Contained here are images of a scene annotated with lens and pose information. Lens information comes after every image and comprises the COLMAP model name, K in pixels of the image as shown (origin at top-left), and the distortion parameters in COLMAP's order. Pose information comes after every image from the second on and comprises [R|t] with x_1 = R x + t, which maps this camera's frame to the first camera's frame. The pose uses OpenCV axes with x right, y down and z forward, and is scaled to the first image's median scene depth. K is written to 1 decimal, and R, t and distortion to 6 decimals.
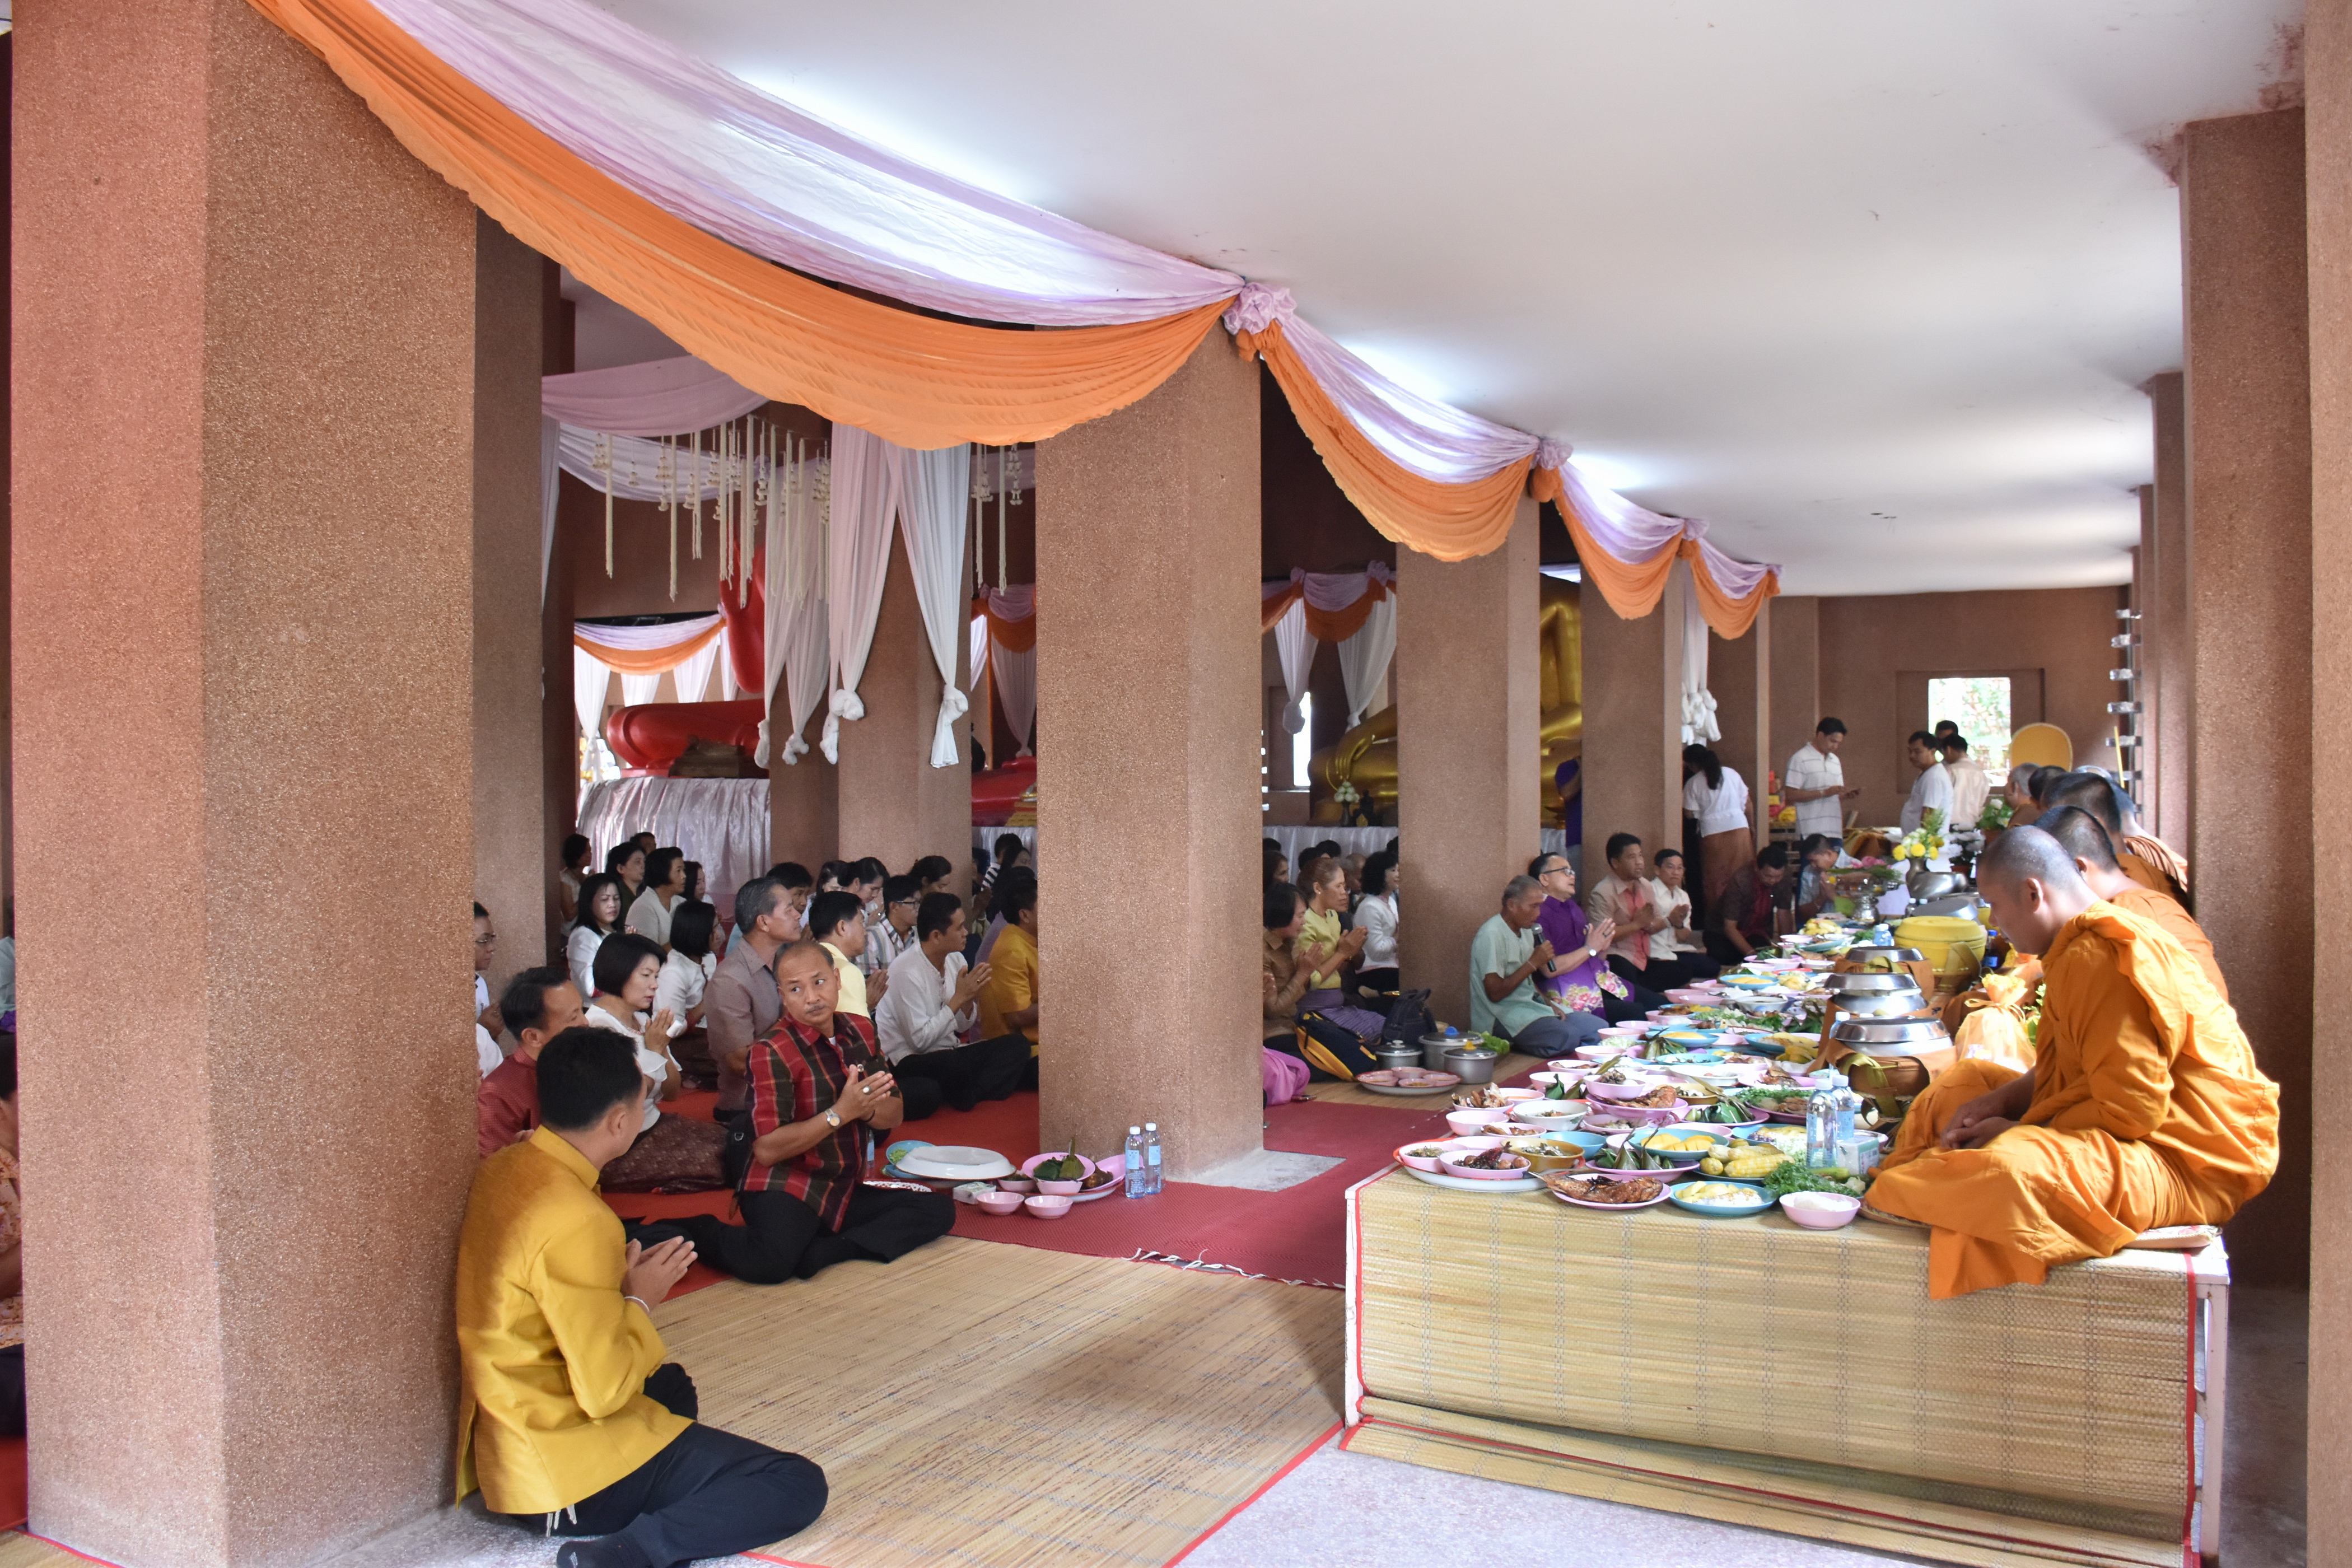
lens RADIAL K [[1868.3, 0, 1182.6], [0, 1868.3, 776.8], [0, 0, 1]] dist [-0.146169, 0.102579]
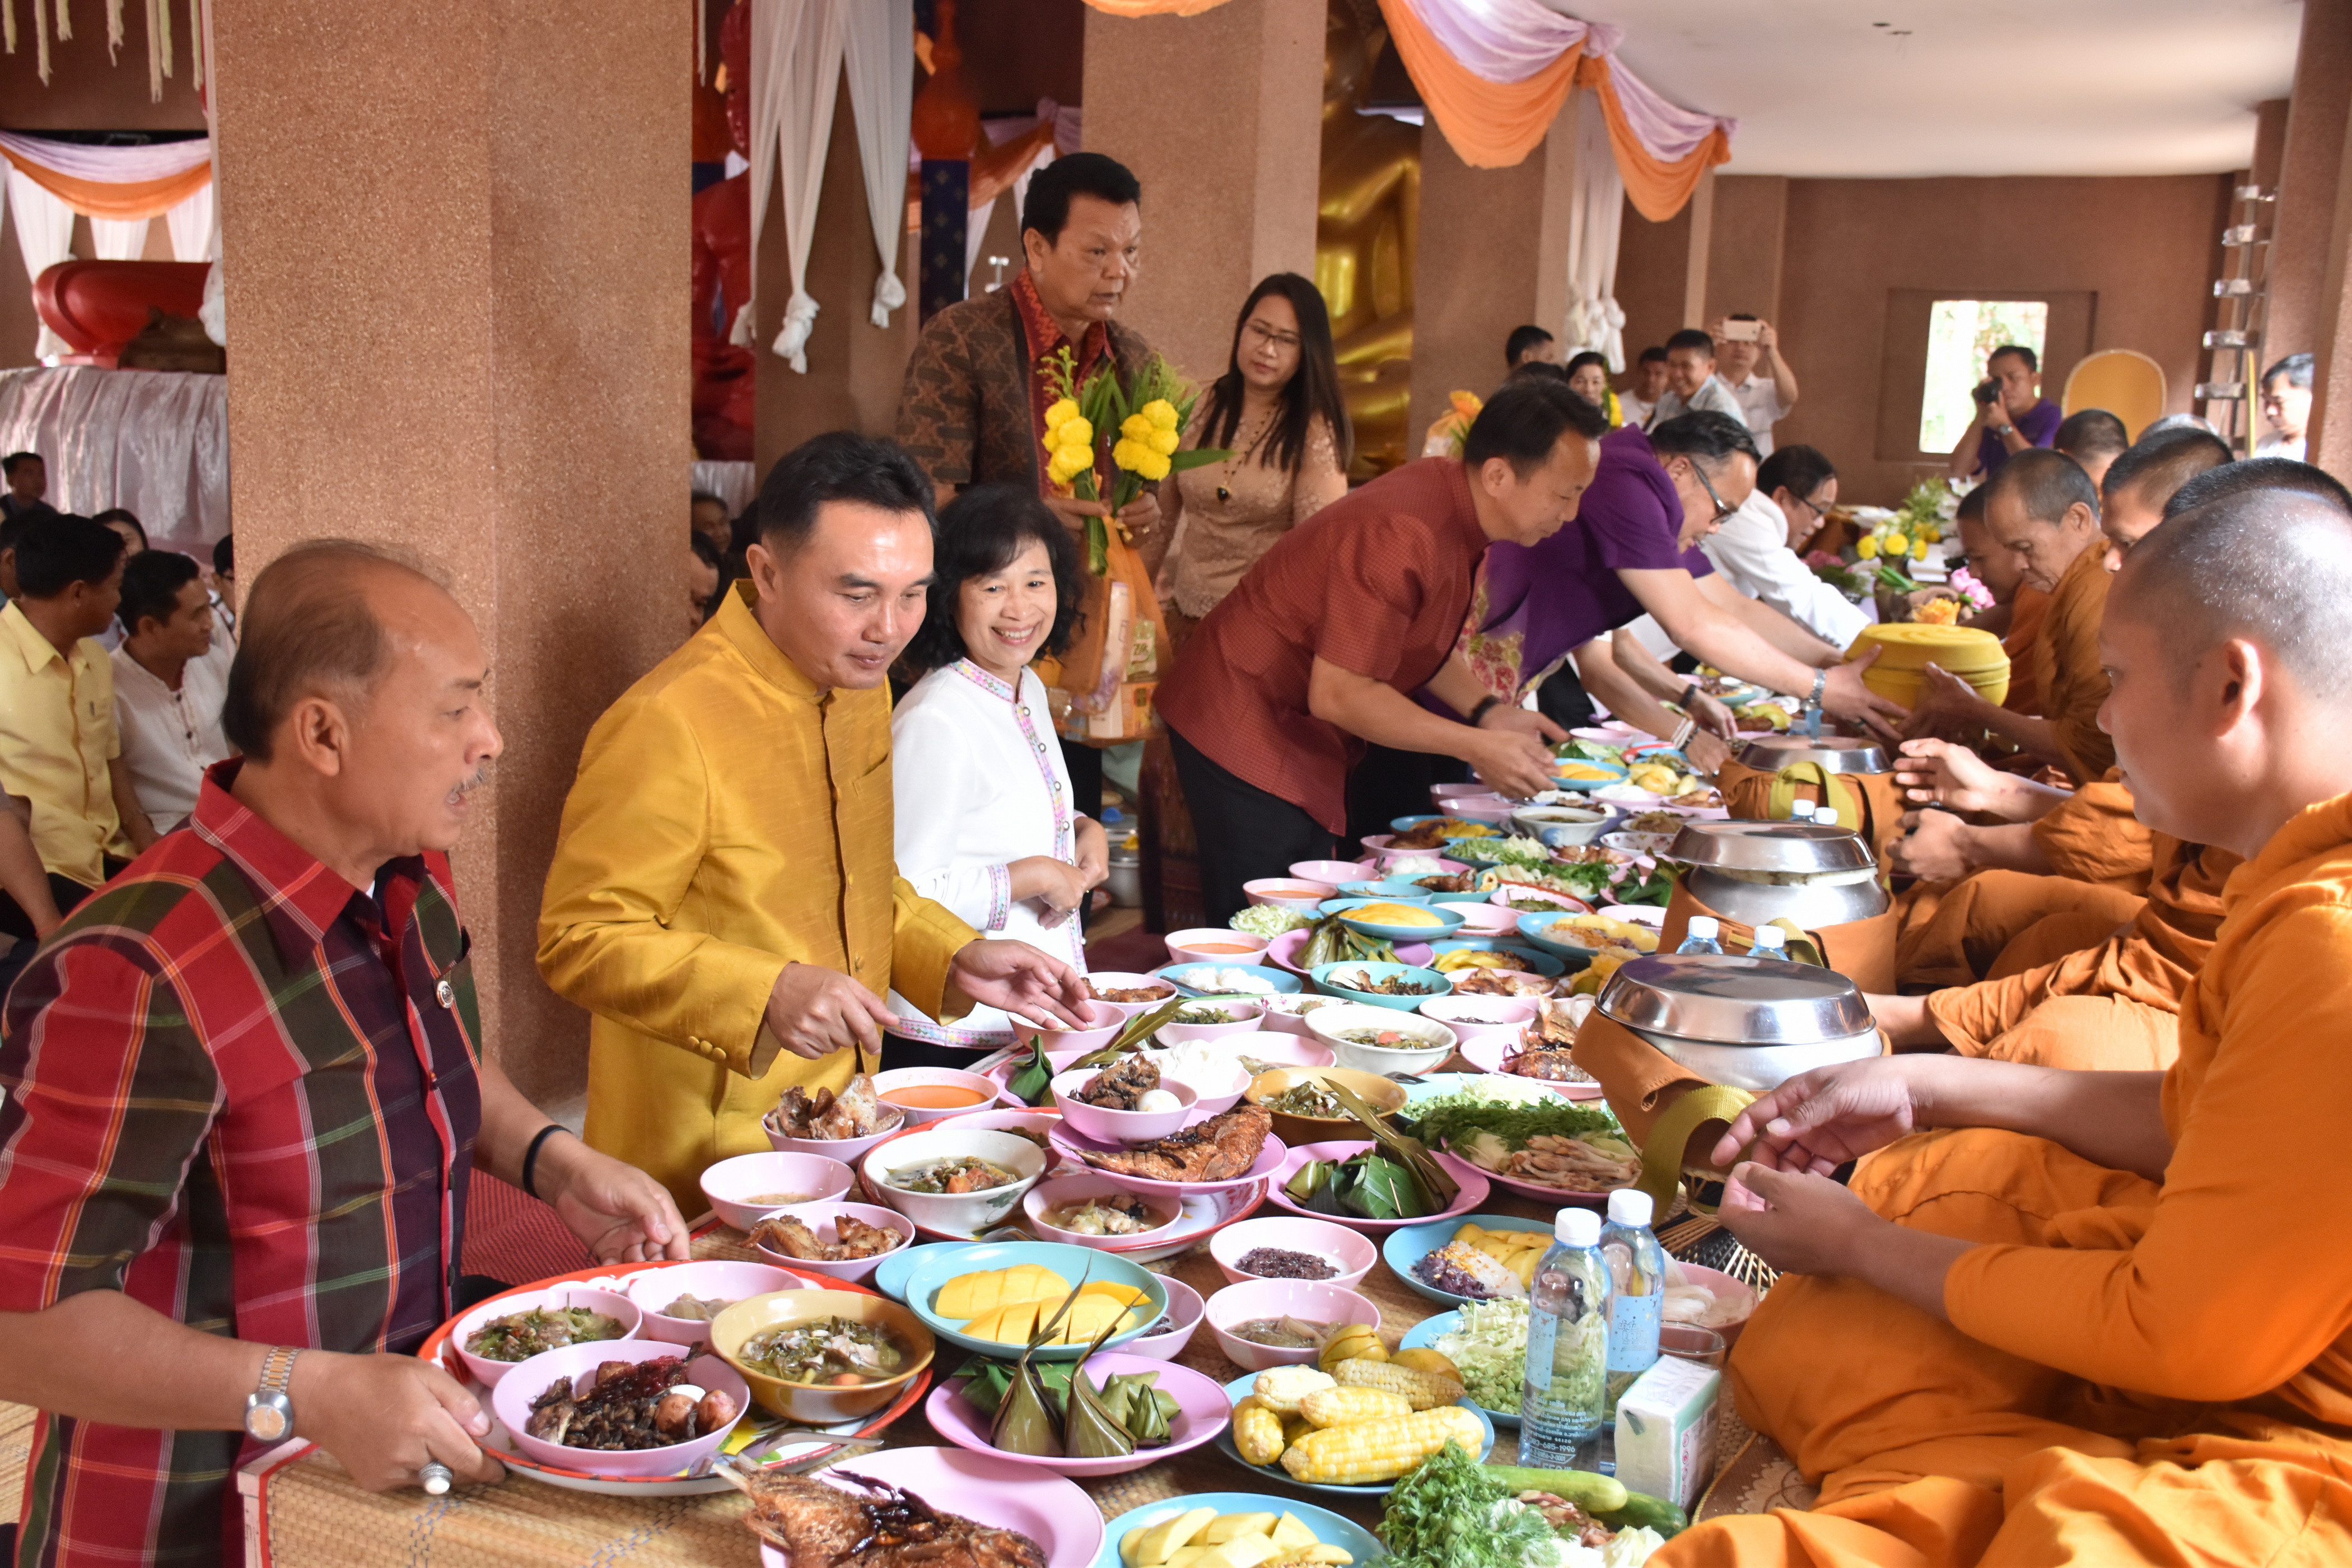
lens RADIAL K [[2341.8, 0, 1166.3], [0, 2341.8, 790.0], [0, 0, 1]] dist [-0.004651, 0.000000]
pose [[0.996123, 0.024662, 0.084447, 0.058526], [-0.037850, 0.986660, 0.158333, 0.003704], [-0.079416, -0.160916, 0.983768, 0.145957]]
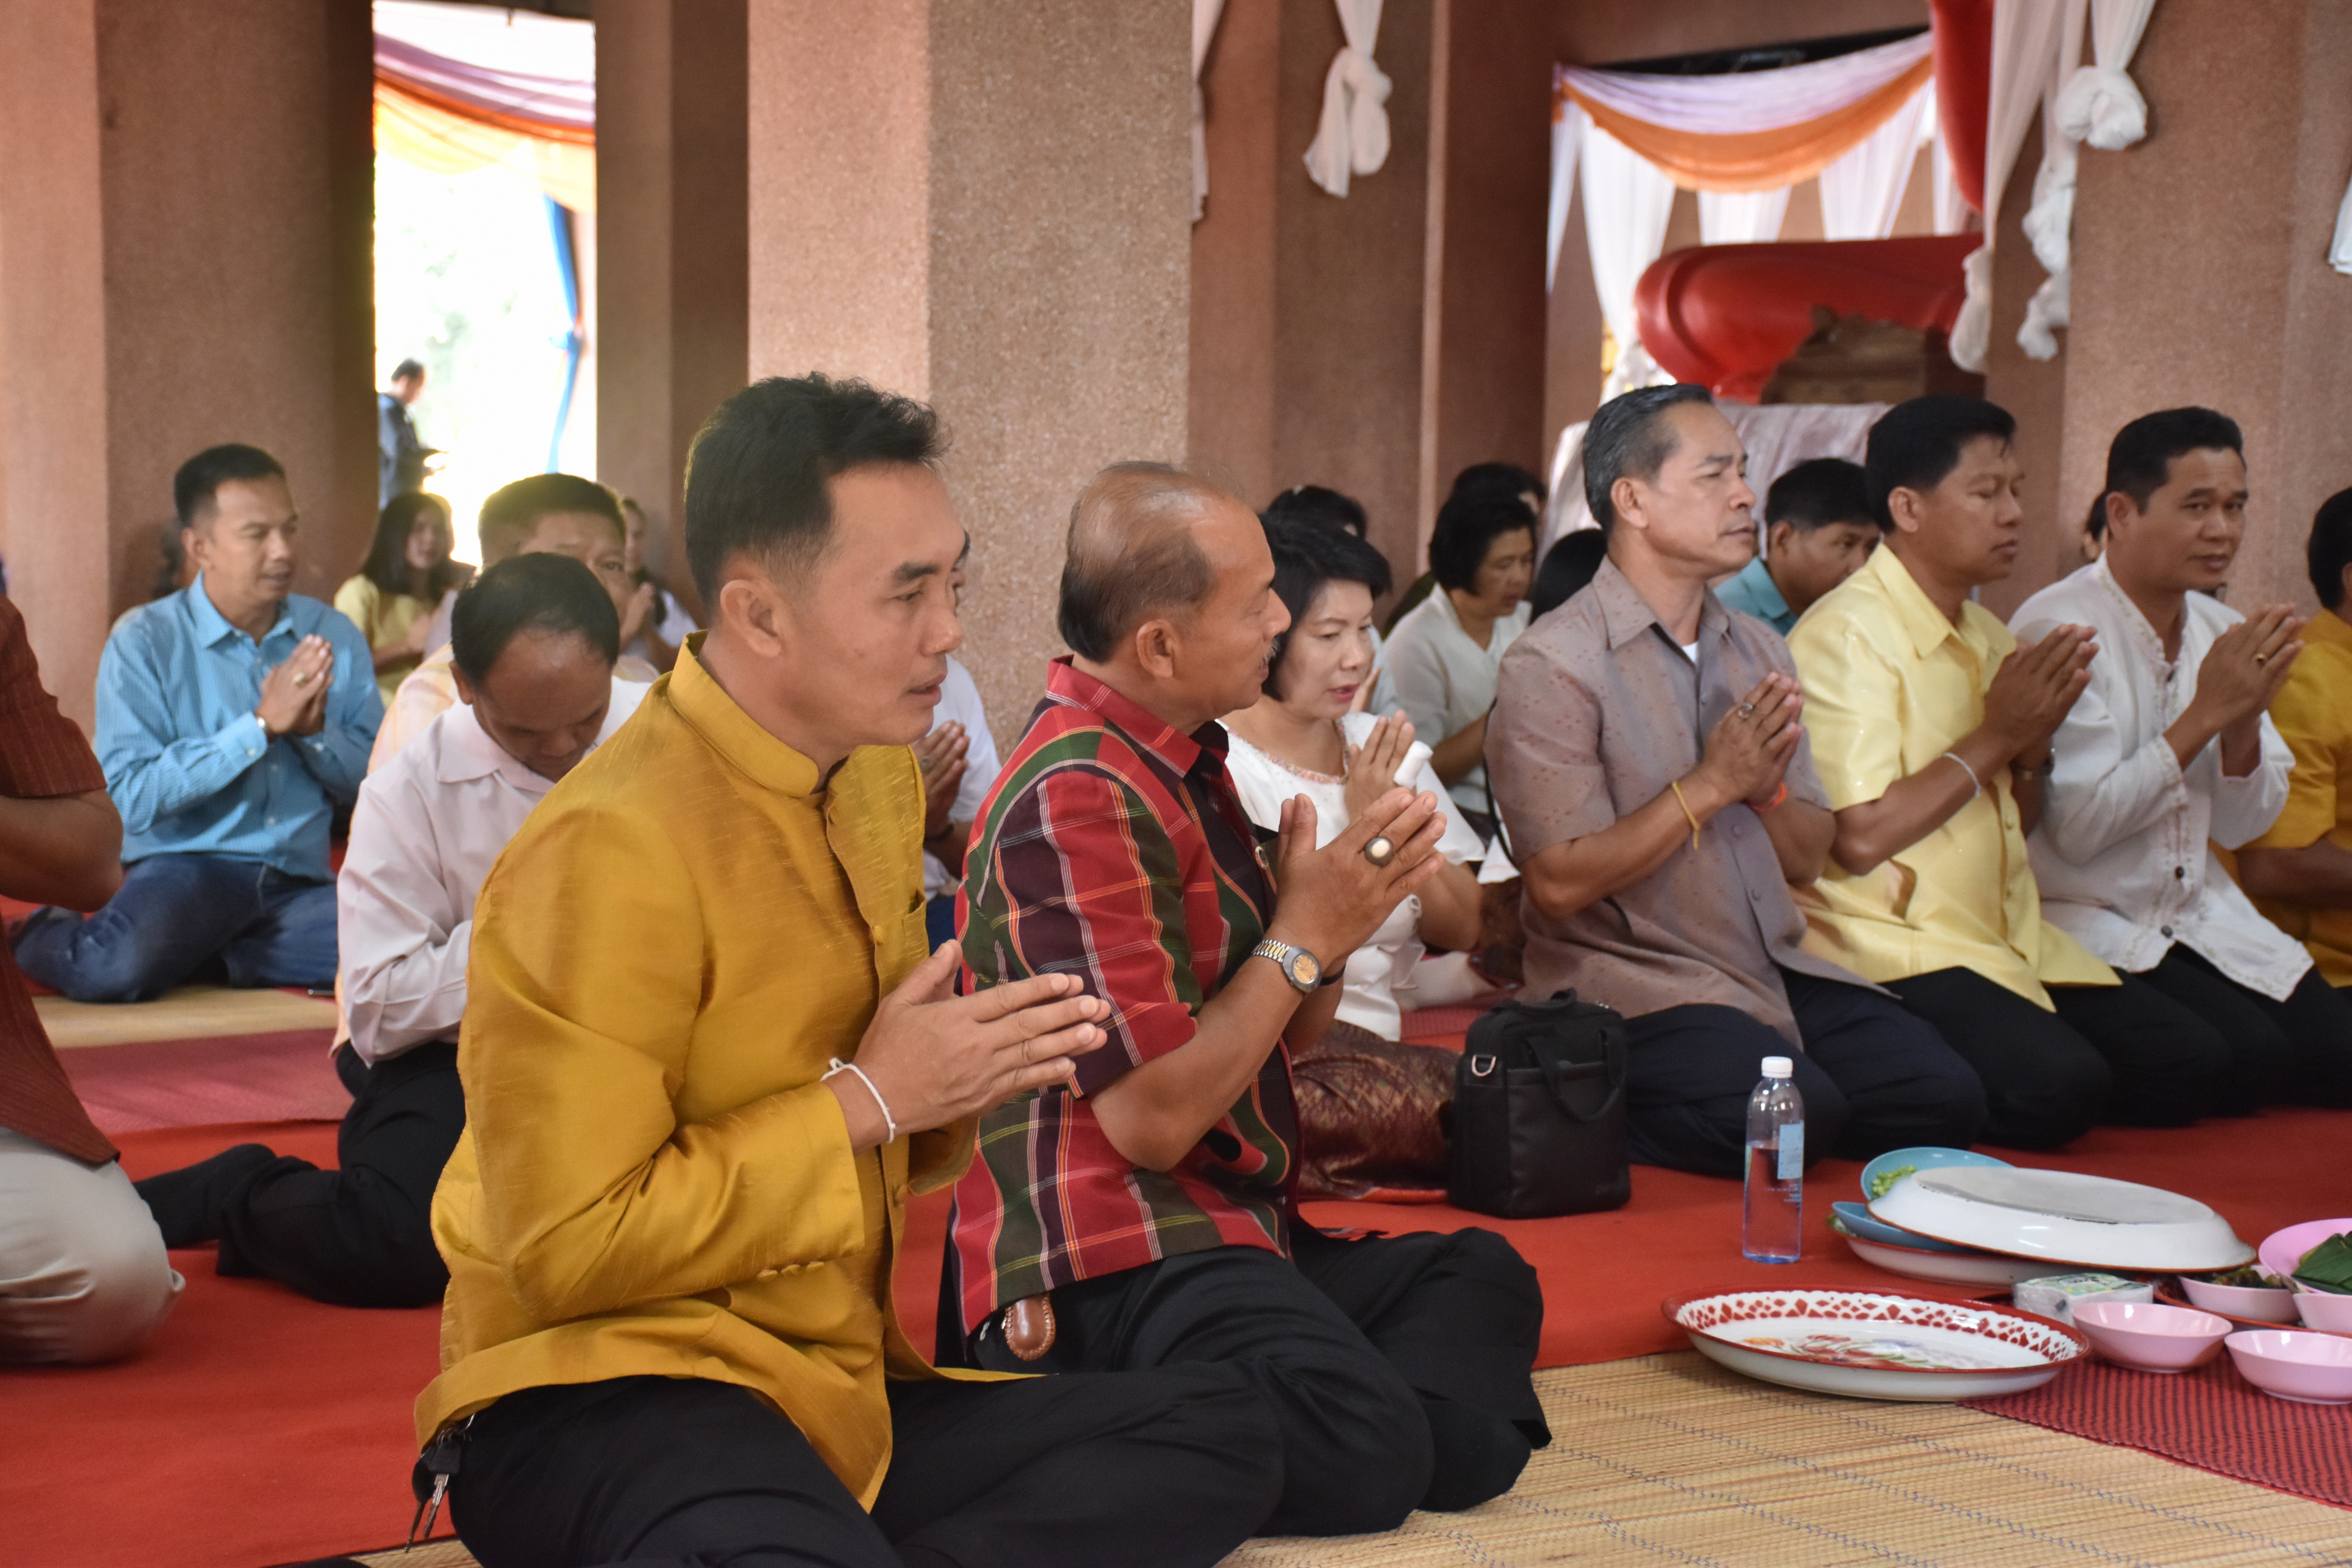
lens RADIAL K [[4316.7, 0, 1173.9], [0, 4316.7, 777.2], [0, 0, 1]] dist [0.418906, 0.000000]
pose [[0.911007, 0.048518, -0.409526, 0.010679], [-0.020648, 0.997176, 0.072207, 0.017293], [0.411873, -0.057325, 0.909436, 0.052076]]
